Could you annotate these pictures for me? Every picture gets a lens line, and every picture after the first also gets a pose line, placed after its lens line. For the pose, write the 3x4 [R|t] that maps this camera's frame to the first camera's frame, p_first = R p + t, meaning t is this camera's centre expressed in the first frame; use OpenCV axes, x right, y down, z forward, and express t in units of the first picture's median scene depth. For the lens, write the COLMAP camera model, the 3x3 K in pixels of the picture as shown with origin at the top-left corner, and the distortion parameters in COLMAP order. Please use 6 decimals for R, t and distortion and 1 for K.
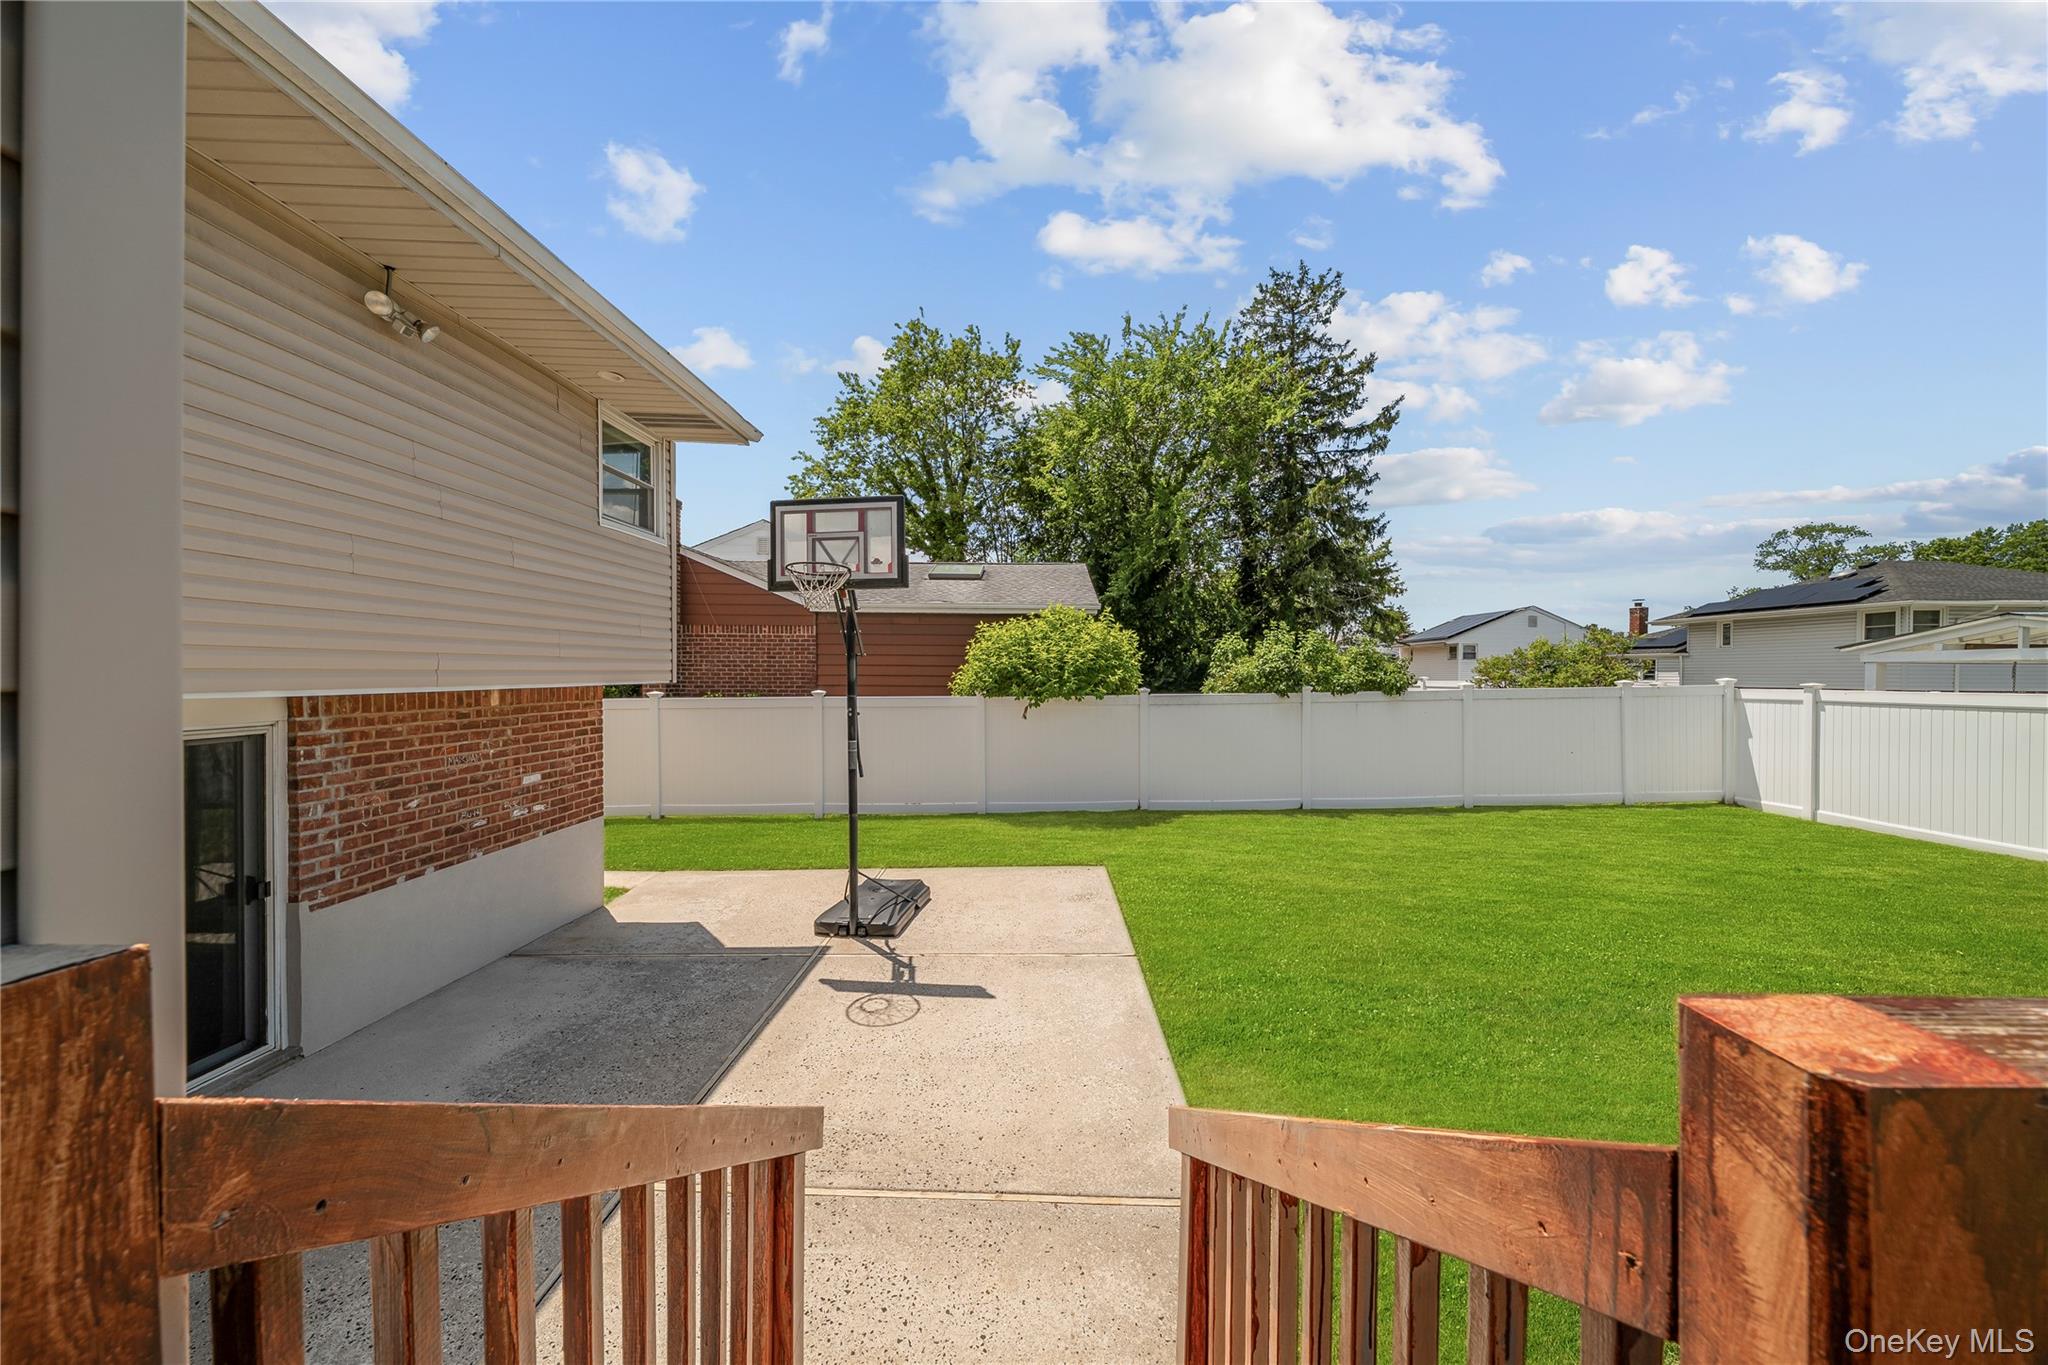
lens RADIAL K [[707.6, 0, 1033.4], [0, 707.6, 674.8], [0, 0, 1]] dist [-0.000850, -0.000107]
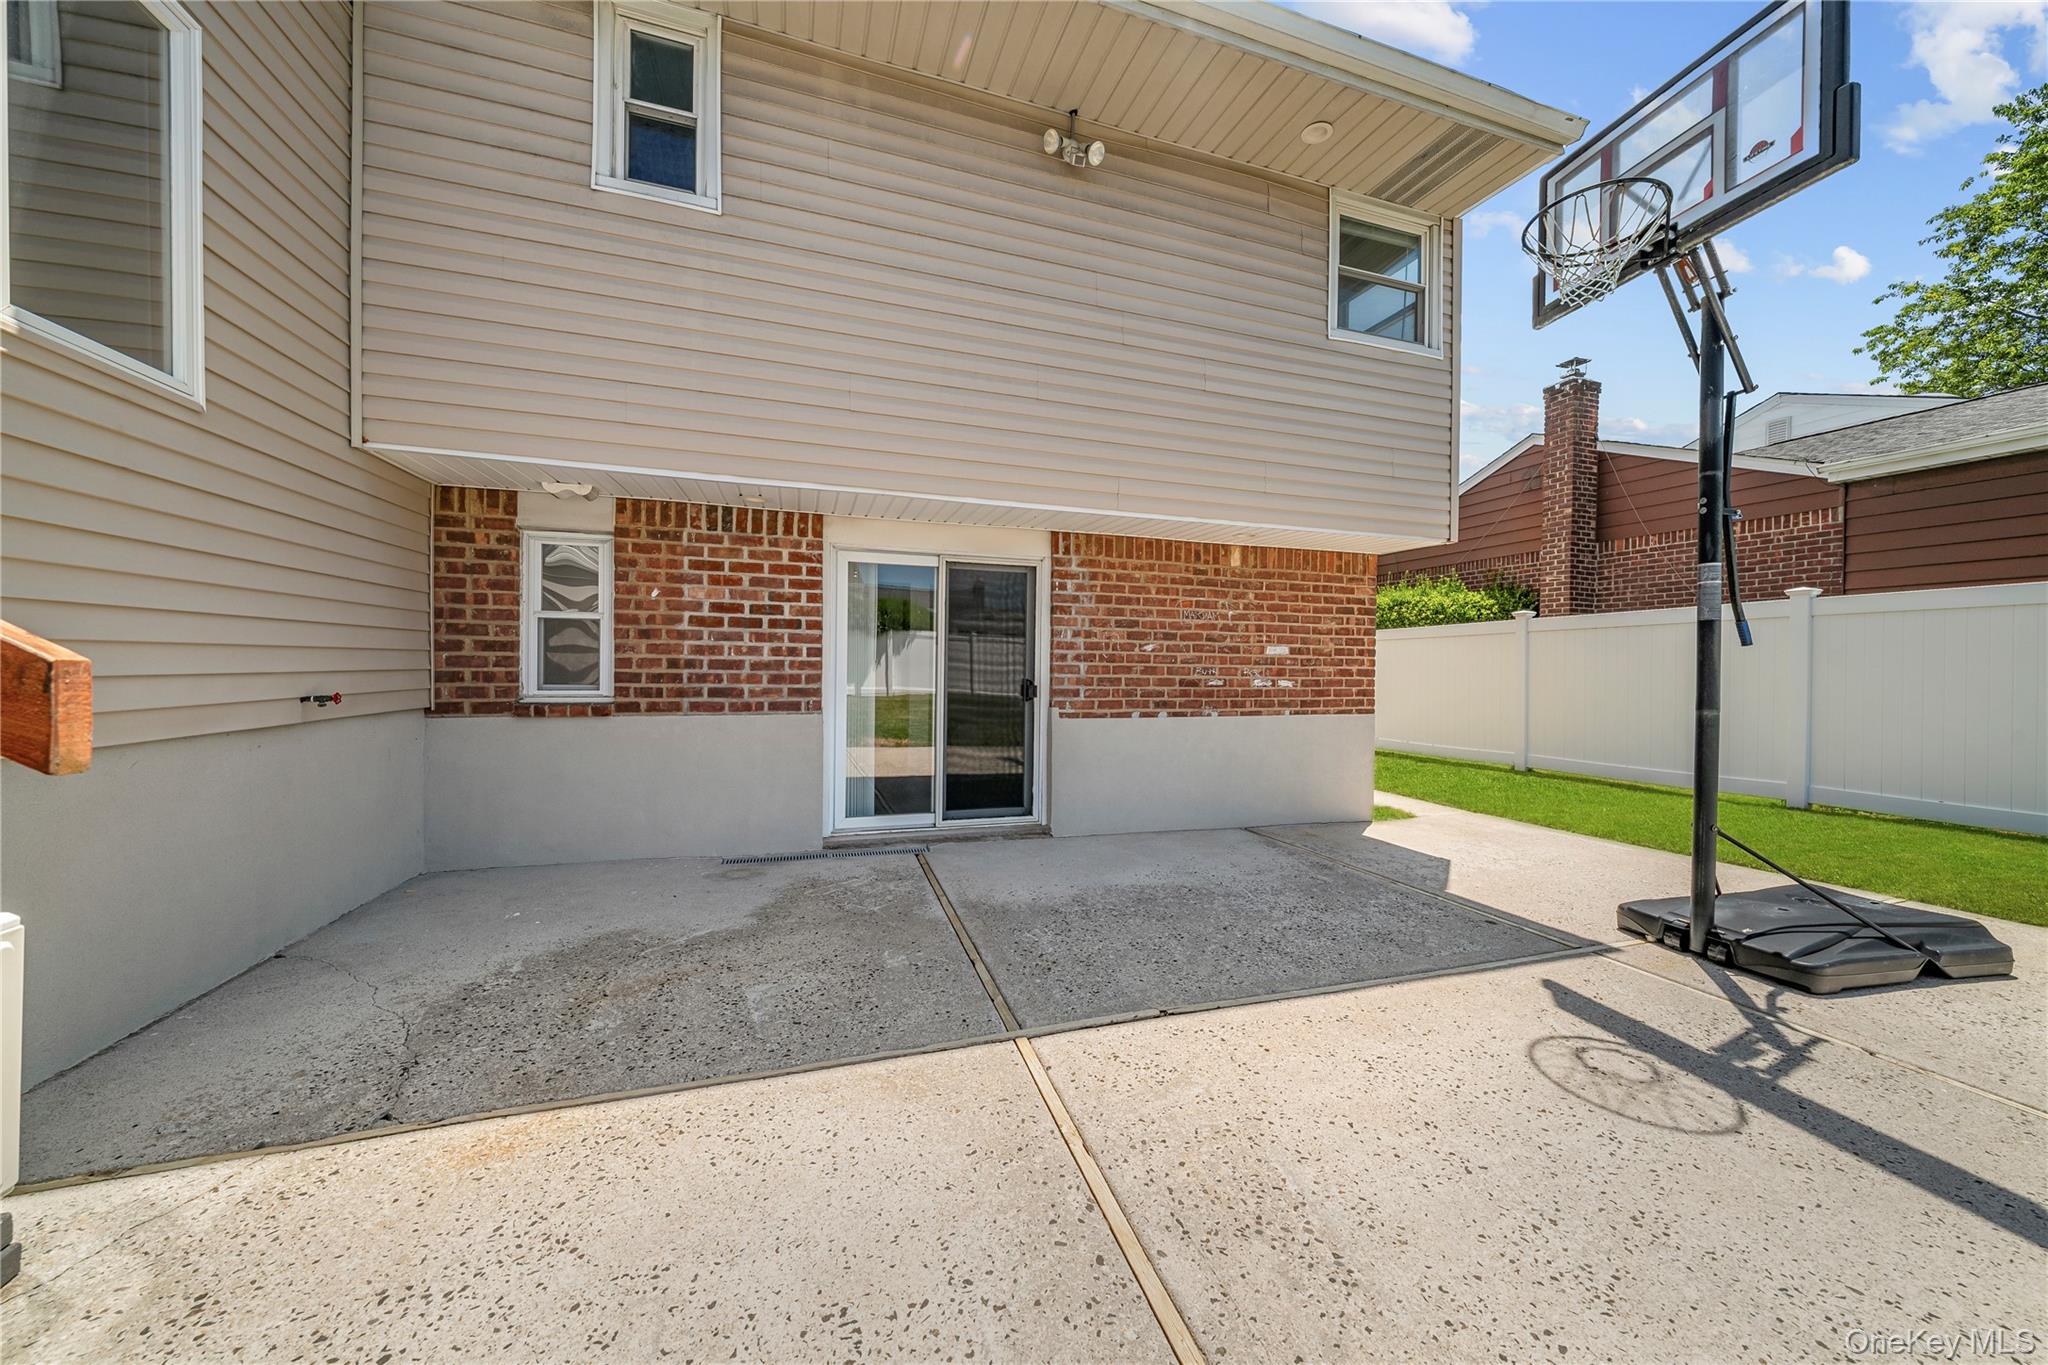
lens RADIAL K [[707.6, 0, 1033.4], [0, 707.6, 674.8], [0, 0, 1]] dist [-0.000850, -0.000107]
pose [[0.331138, 0.014748, -0.943467, 0.070313], [-0.017102, 0.999807, 0.009626, 0.204629], [0.943427, 0.012947, 0.331327, 0.456388]]
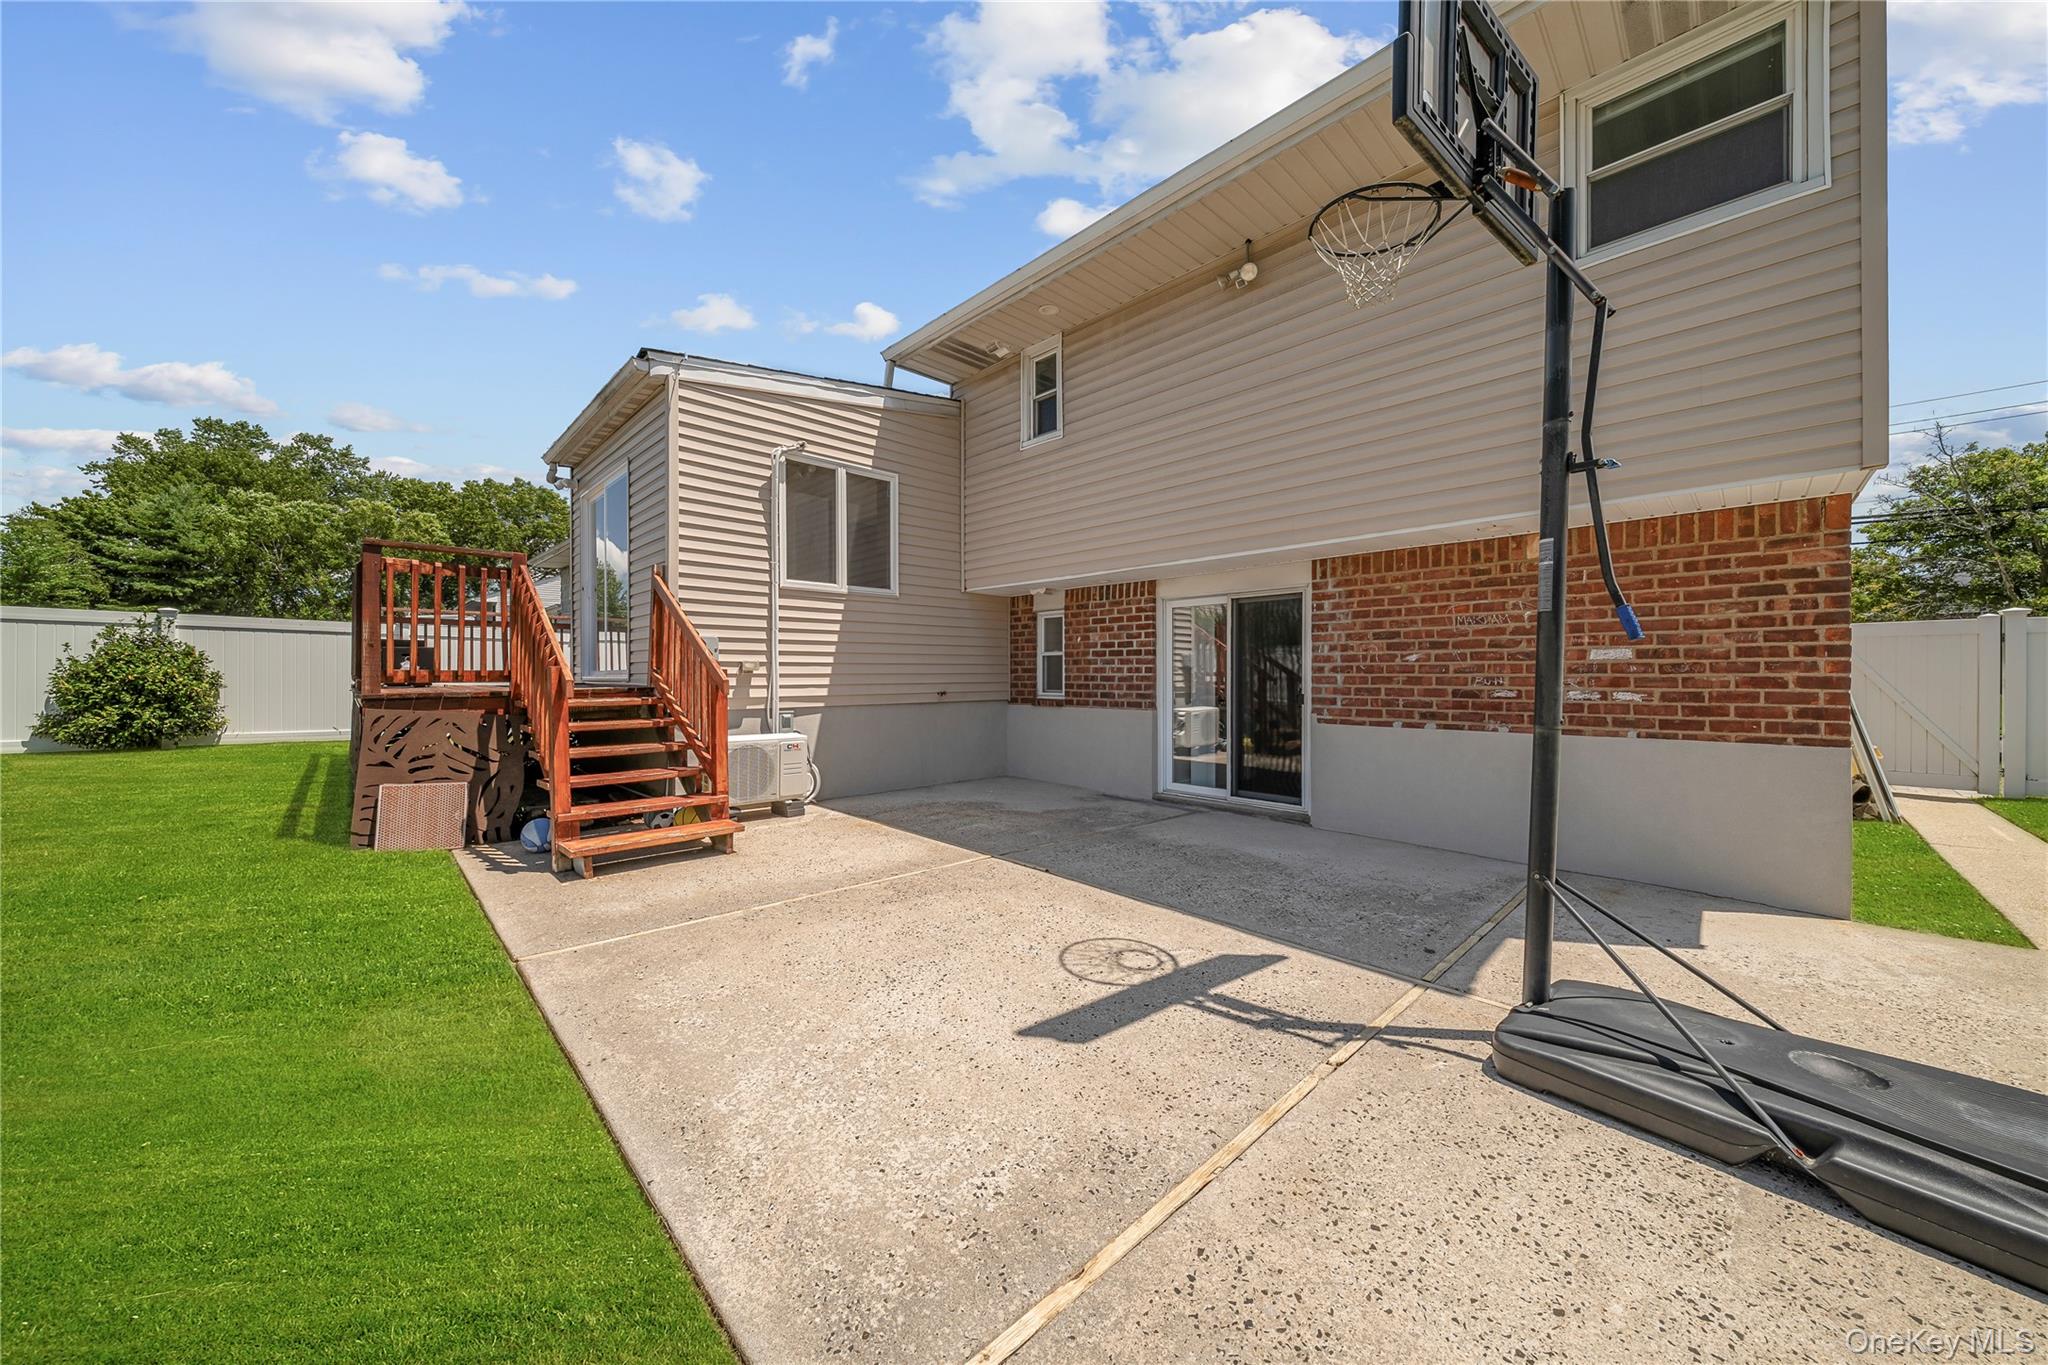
lens RADIAL K [[712.2, 0, 1020.4], [0, 712.2, 675.7], [0, 0, 1]] dist [-0.001137, -0.000143]
pose [[-0.715138, 0.000041, -0.698983, 0.274763], [-0.003284, 0.999989, 0.003419, 0.196655], [0.698975, 0.004740, -0.715130, 1.281120]]
